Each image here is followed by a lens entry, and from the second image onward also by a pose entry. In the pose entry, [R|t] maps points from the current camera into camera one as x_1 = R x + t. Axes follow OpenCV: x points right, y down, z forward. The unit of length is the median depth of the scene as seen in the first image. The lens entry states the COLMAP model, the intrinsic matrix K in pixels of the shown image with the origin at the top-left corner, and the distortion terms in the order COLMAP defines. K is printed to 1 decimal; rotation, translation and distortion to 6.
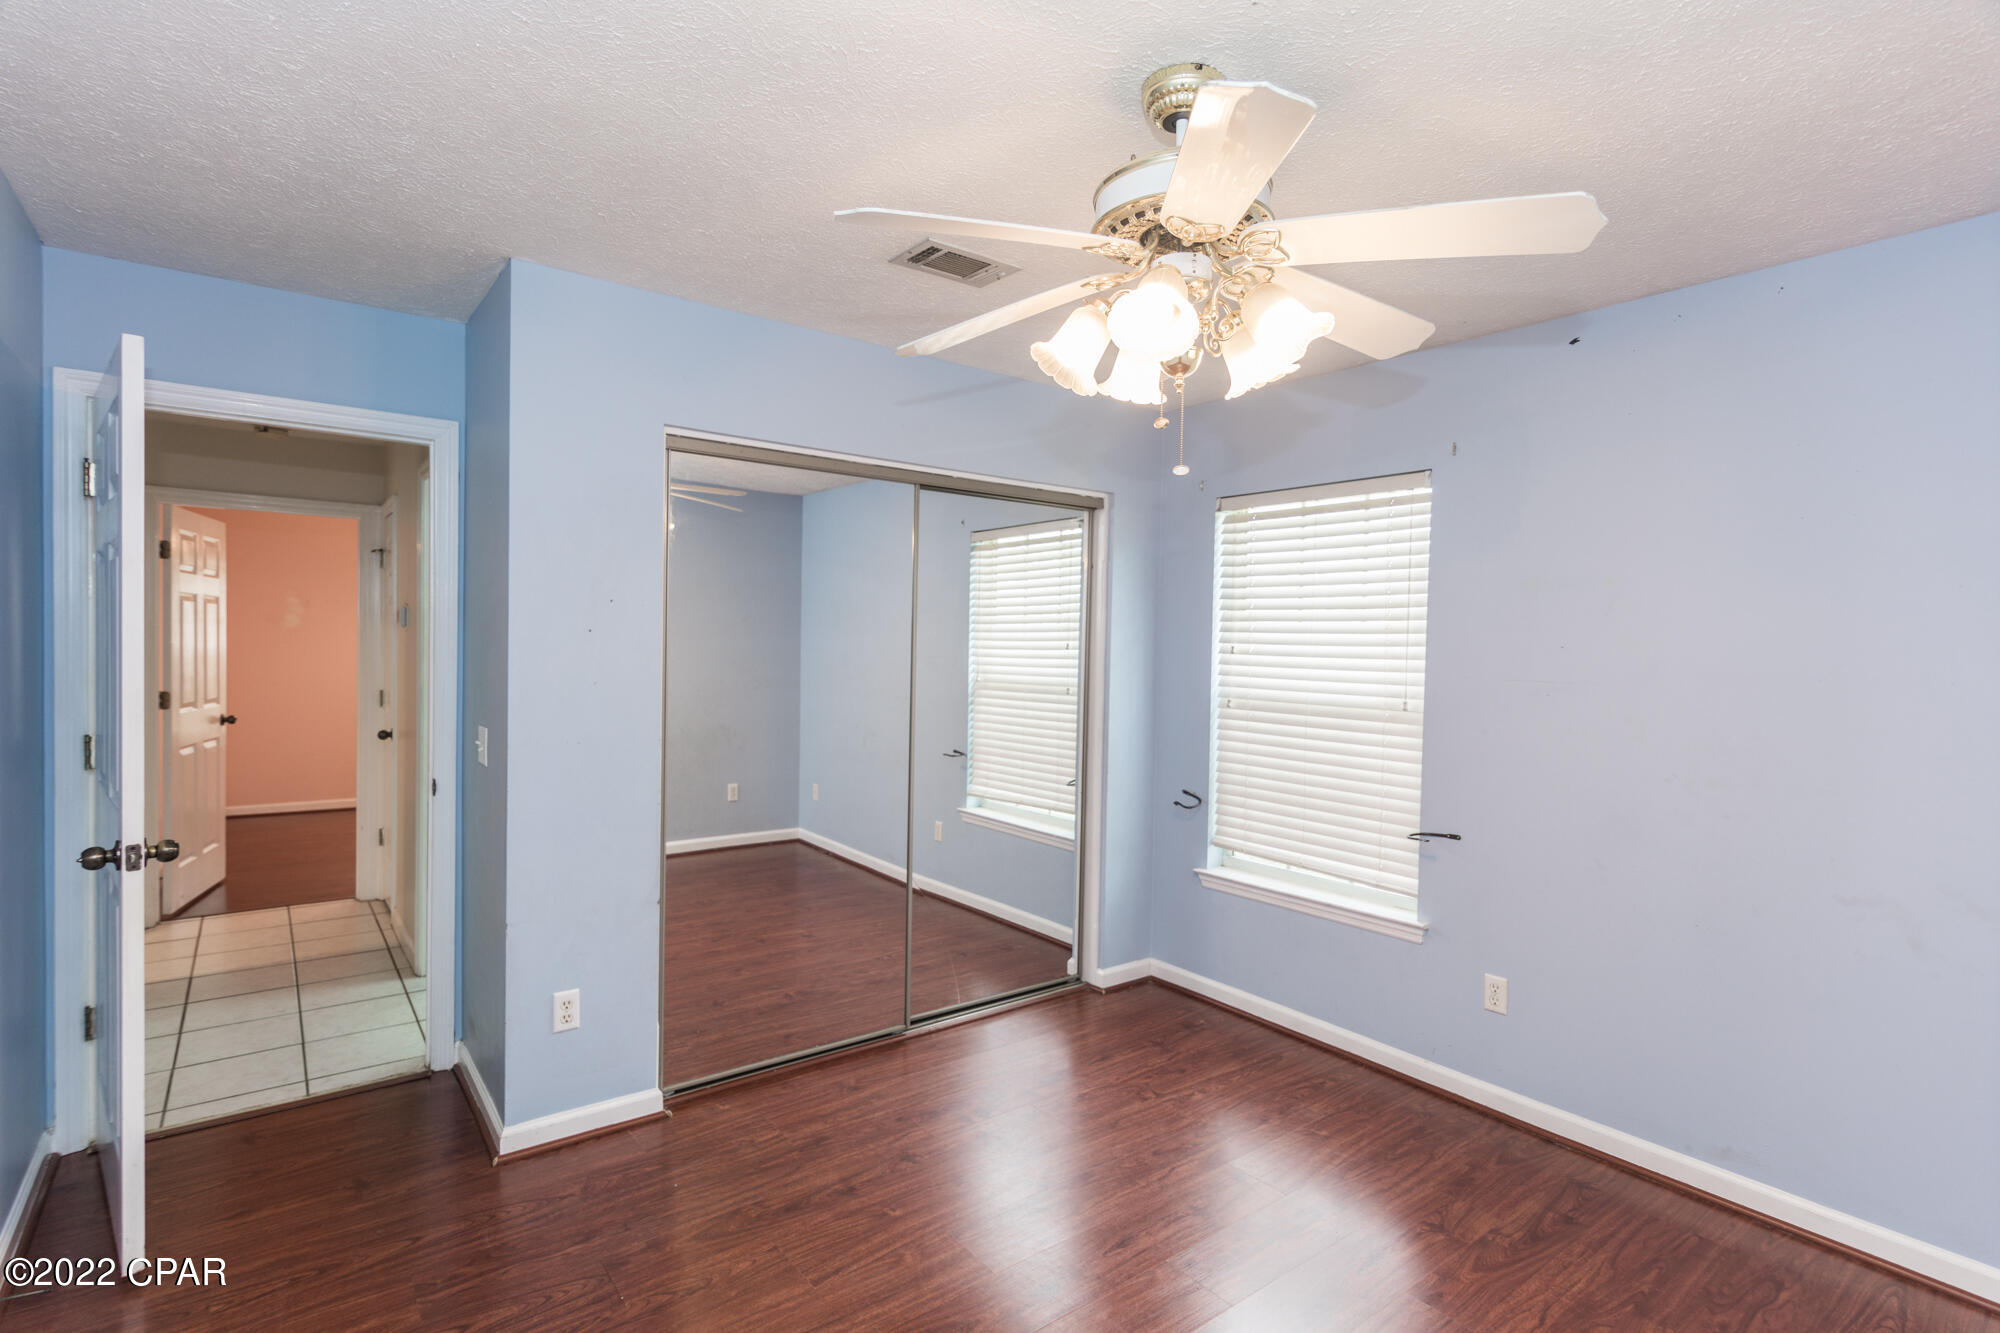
lens RADIAL K [[959.6, 0, 992.3], [0, 959.6, 668.1], [0, 0, 1]] dist [0.002476, -0.000575]
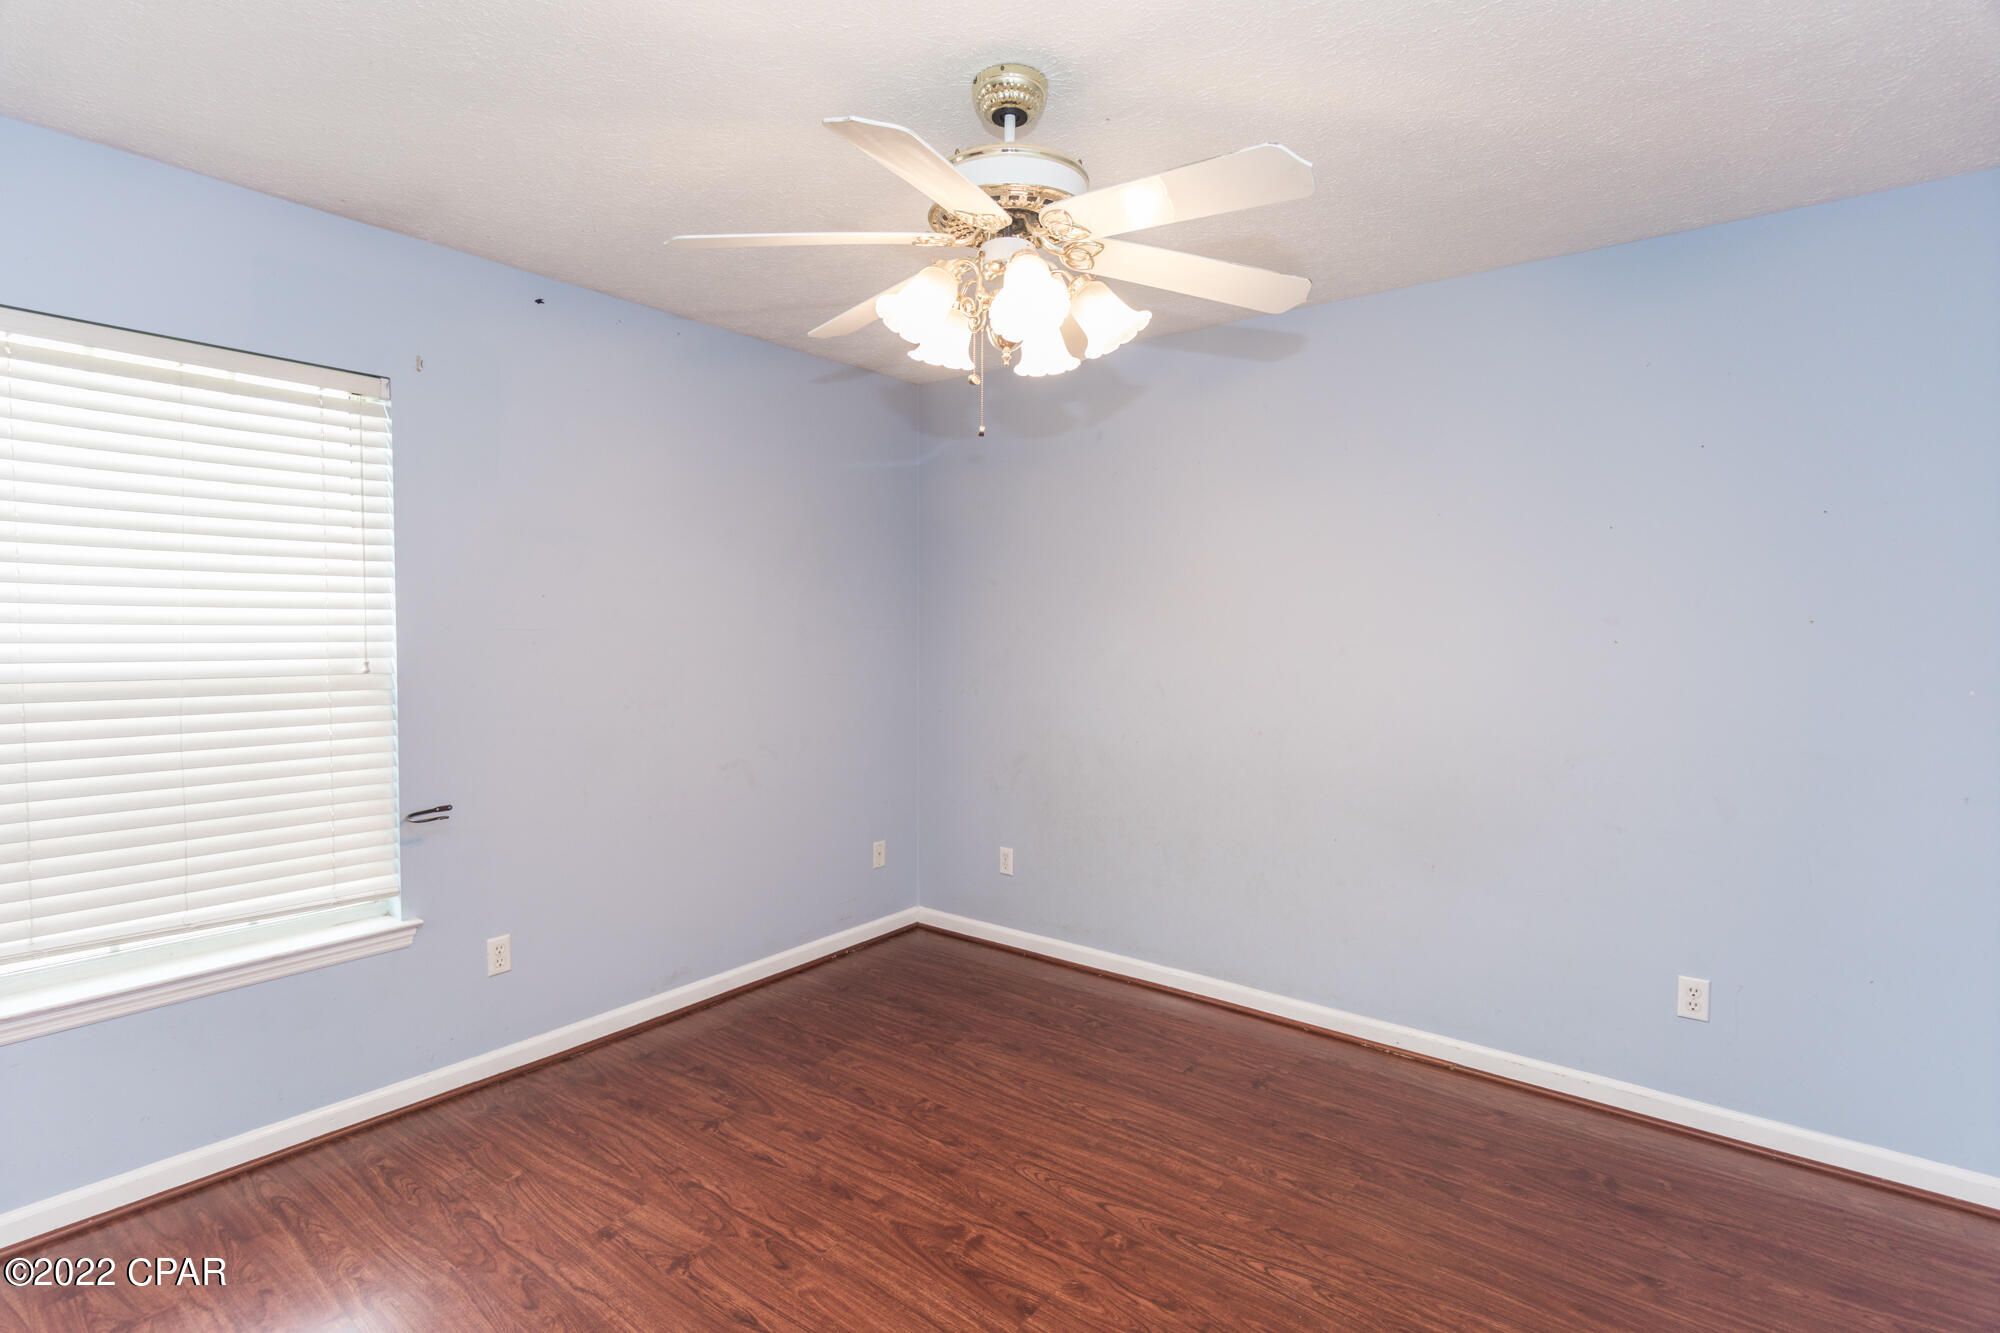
lens RADIAL K [[967.4, 0, 1001.4], [0, 967.4, 664.1], [0, 0, 1]] dist [0.003189, -0.000015]
pose [[-0.256530, -0.061486, 0.964579, -0.497722], [0.013522, 0.997649, 0.067190, -0.010873], [-0.966442, 0.030280, -0.255095, 0.709866]]
